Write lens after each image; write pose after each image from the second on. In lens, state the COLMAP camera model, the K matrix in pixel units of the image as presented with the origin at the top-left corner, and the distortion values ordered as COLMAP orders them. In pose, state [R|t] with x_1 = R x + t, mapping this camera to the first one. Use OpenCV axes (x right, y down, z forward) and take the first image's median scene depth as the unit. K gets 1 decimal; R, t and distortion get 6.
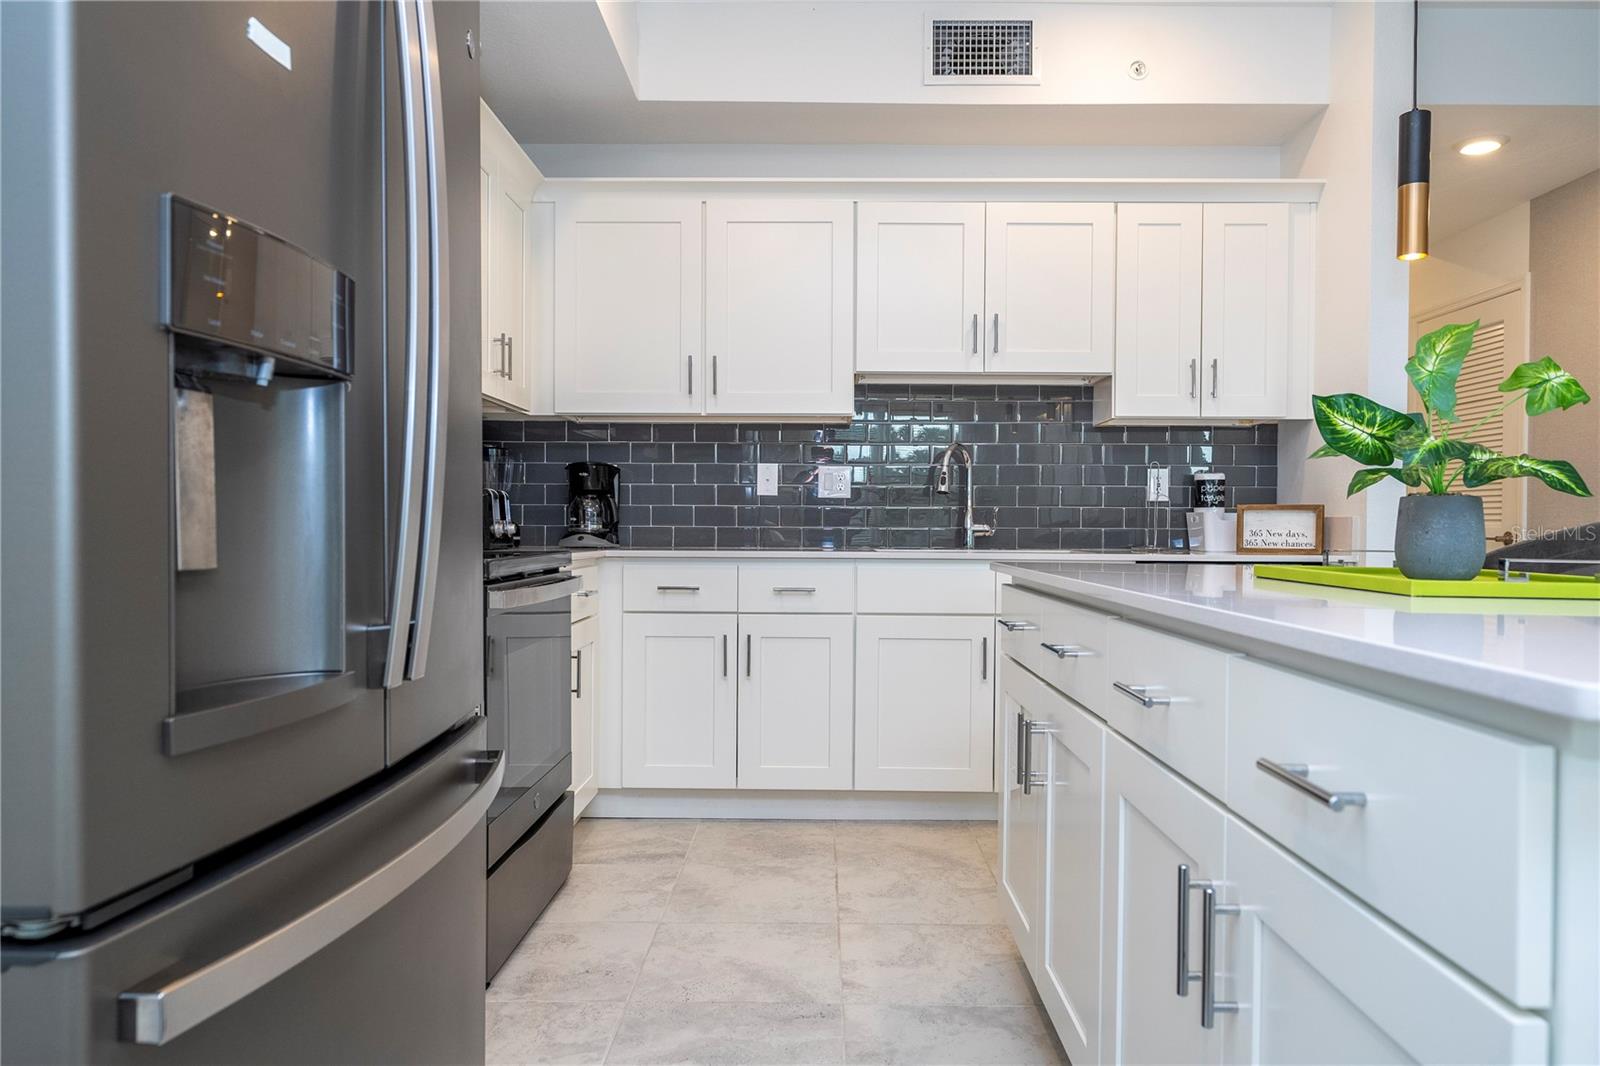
lens RADIAL K [[1064.3, 0, 809.3], [0, 1064.3, 539.3], [0, 0, 1]] dist [-0.004464, 0.000717]
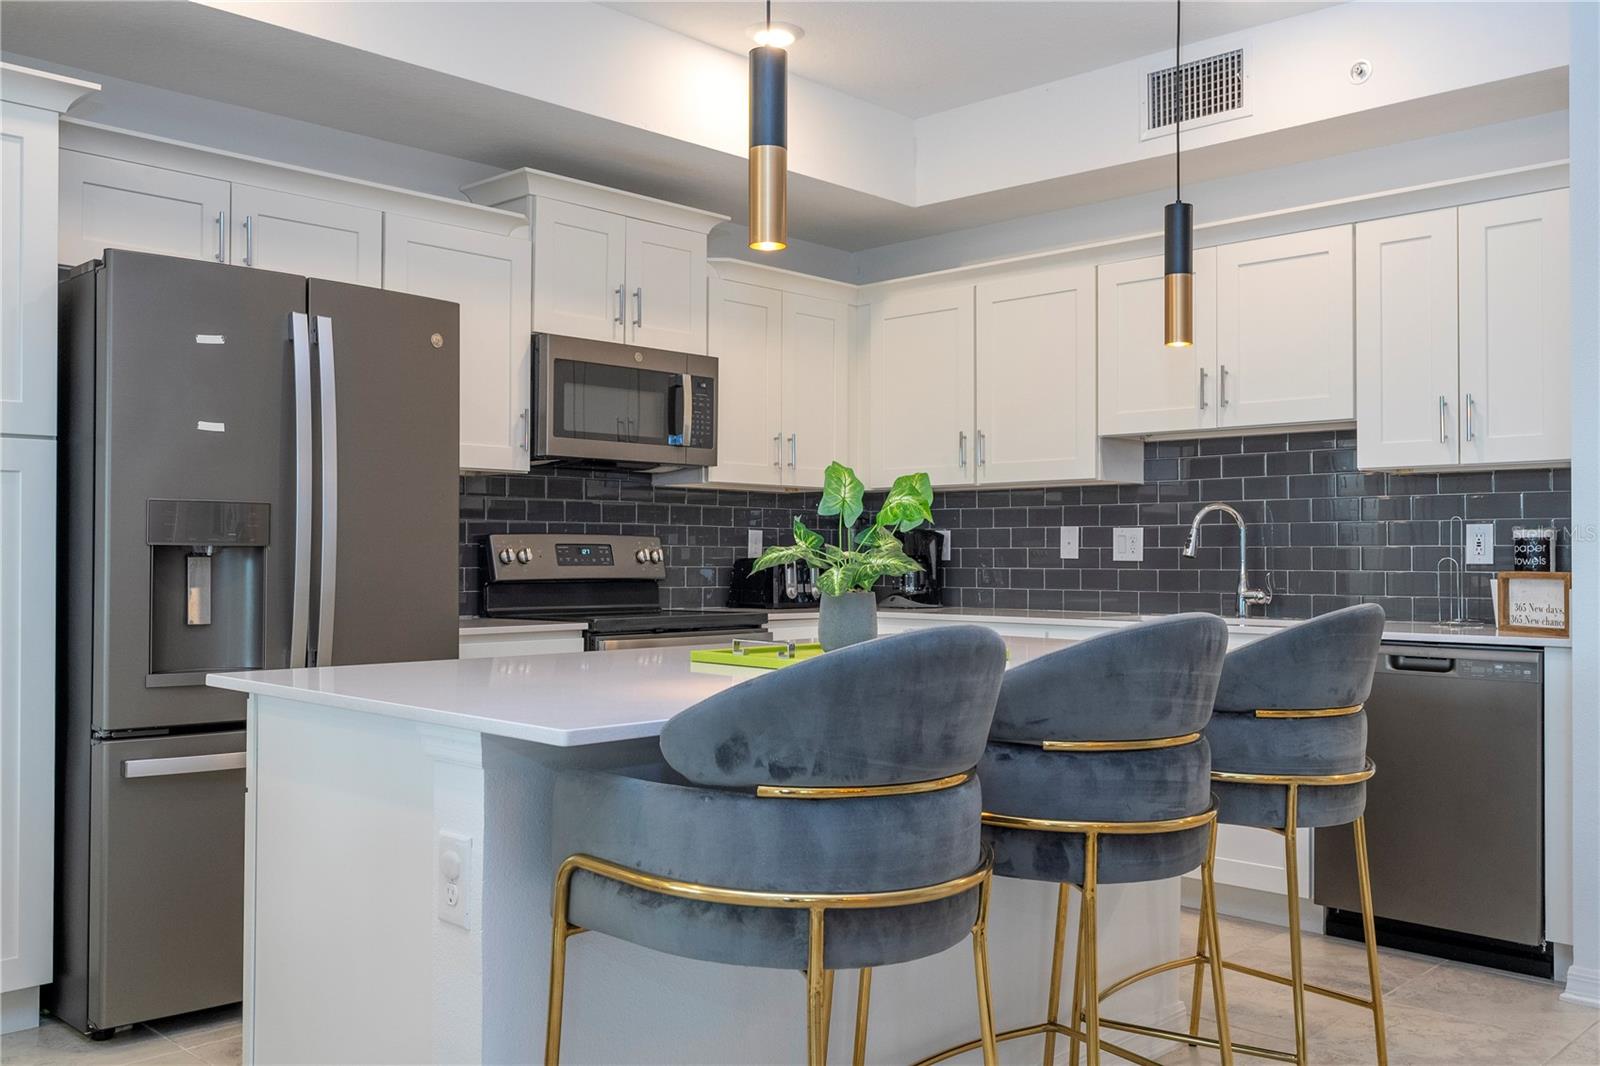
lens RADIAL K [[1401.0, 0, 825.2], [0, 1401.0, 535.9], [0, 0, 1]] dist [0.008393, 0.001514]
pose [[0.735403, -0.014815, -0.677468, 0.743681], [-0.007095, 0.999538, -0.029561, -0.024169], [0.677593, 0.026546, 0.734958, -0.129207]]
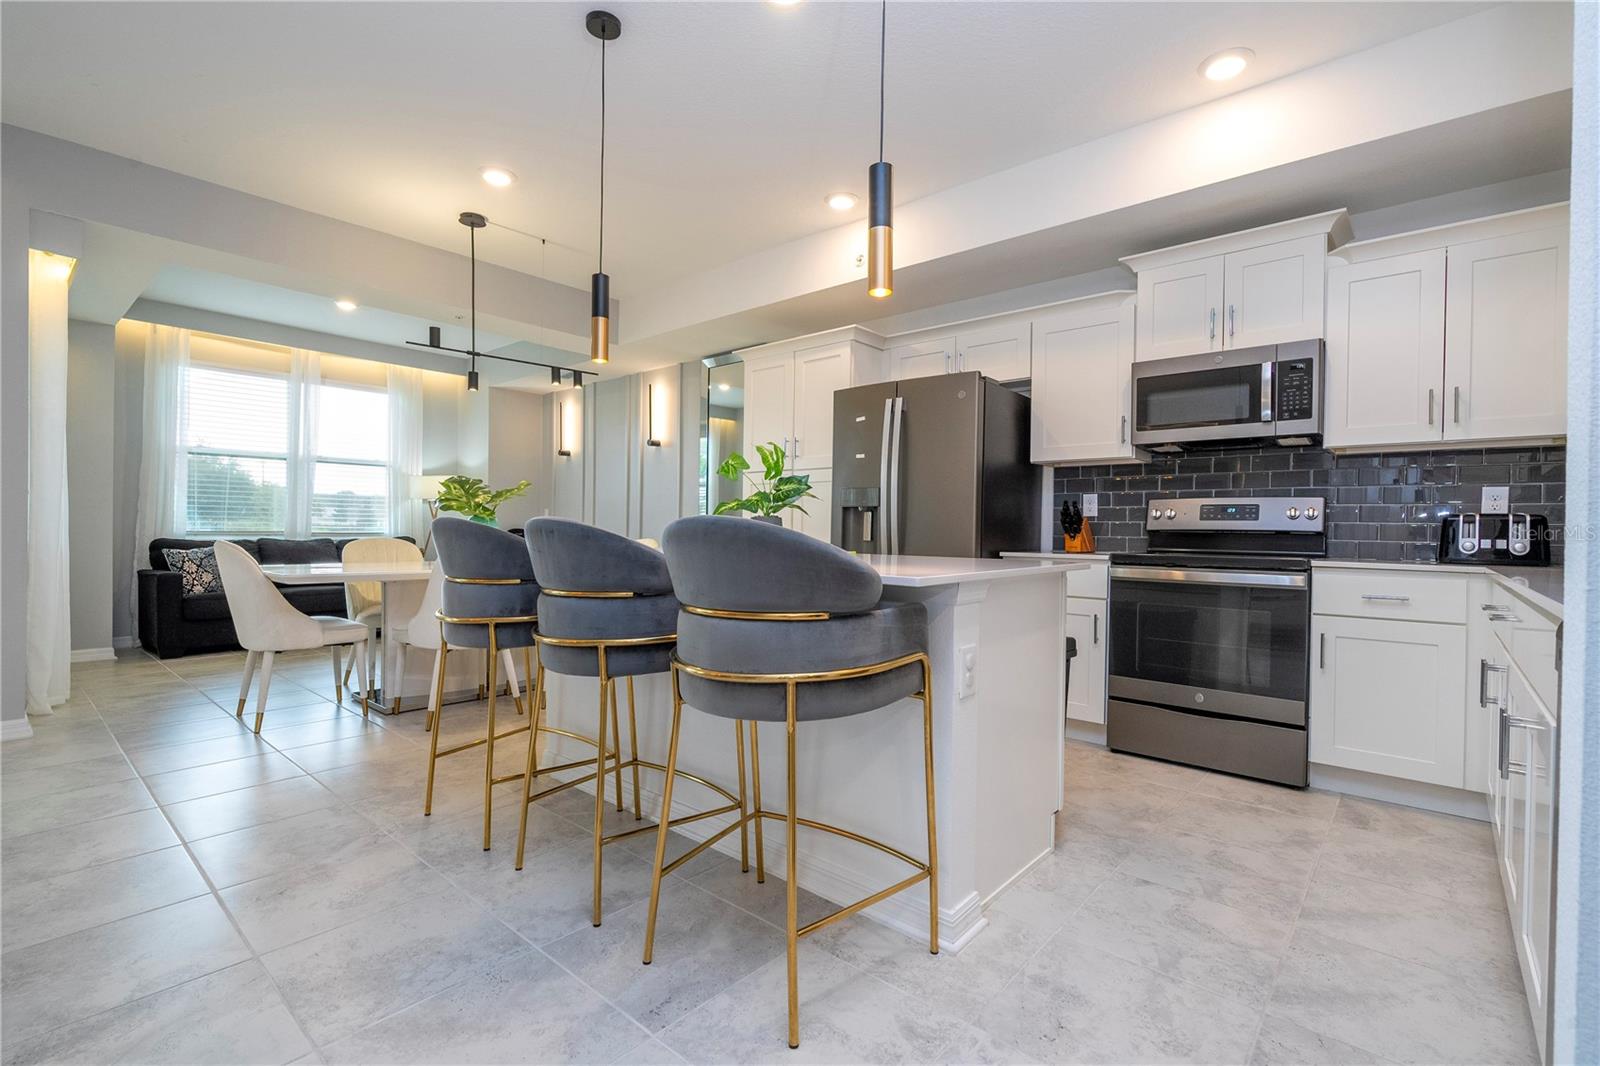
lens RADIAL K [[718.2, 0, 806.3], [0, 718.2, 532.9], [0, 0, 1]] dist [-0.000991, 0.000584]
pose [[-0.643172, -0.012676, -0.765617, 0.730728], [-0.028860, 0.999554, 0.007696, -0.008857], [0.765177, 0.027045, -0.643251, 0.872374]]
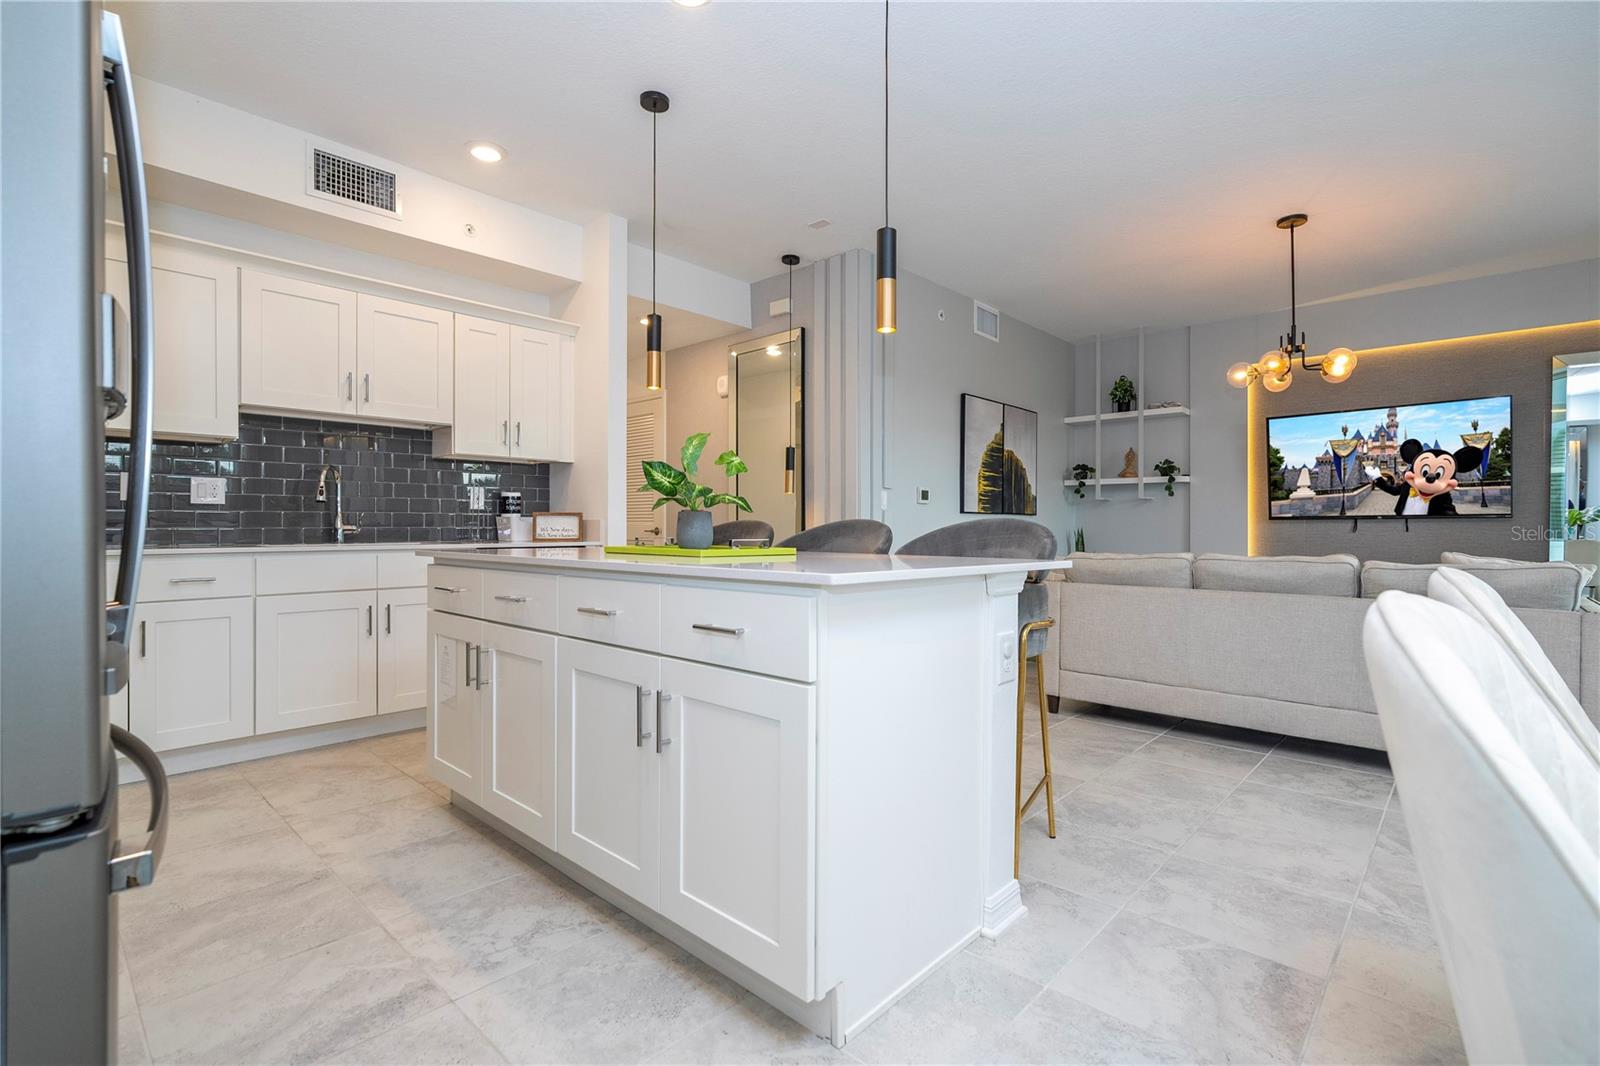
lens RADIAL K [[732.4, 0, 810.6], [0, 732.4, 528.3], [0, 0, 1]] dist [-0.001544, -0.000008]
pose [[0.667435, -0.008062, 0.744624, -0.151586], [0.013653, 0.999906, -0.001412, -0.000329], [-0.744543, 0.011108, 0.667482, -0.071487]]
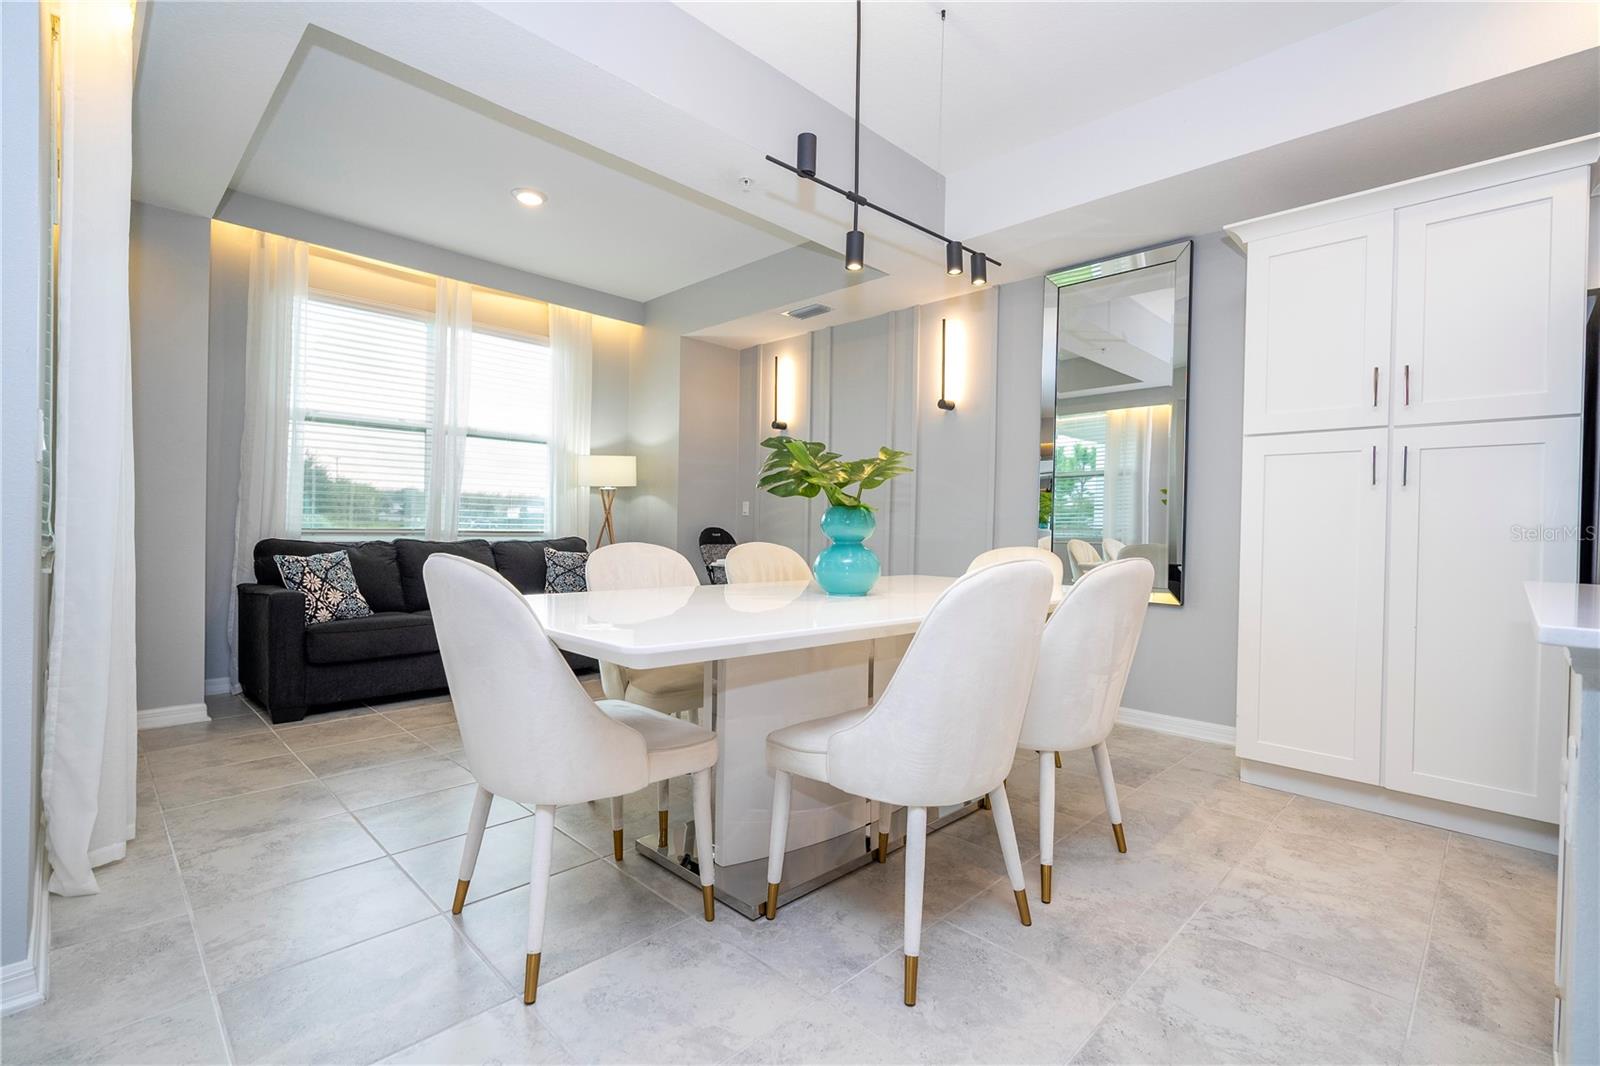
lens RADIAL K [[718.2, 0, 806.3], [0, 718.2, 532.9], [0, 0, 1]] dist [-0.000991, 0.000584]
pose [[-0.690356, -0.016242, -0.723288, 0.663713], [-0.035572, 0.999301, 0.011513, 0.004985], [0.722595, 0.033677, -0.690451, 0.136030]]
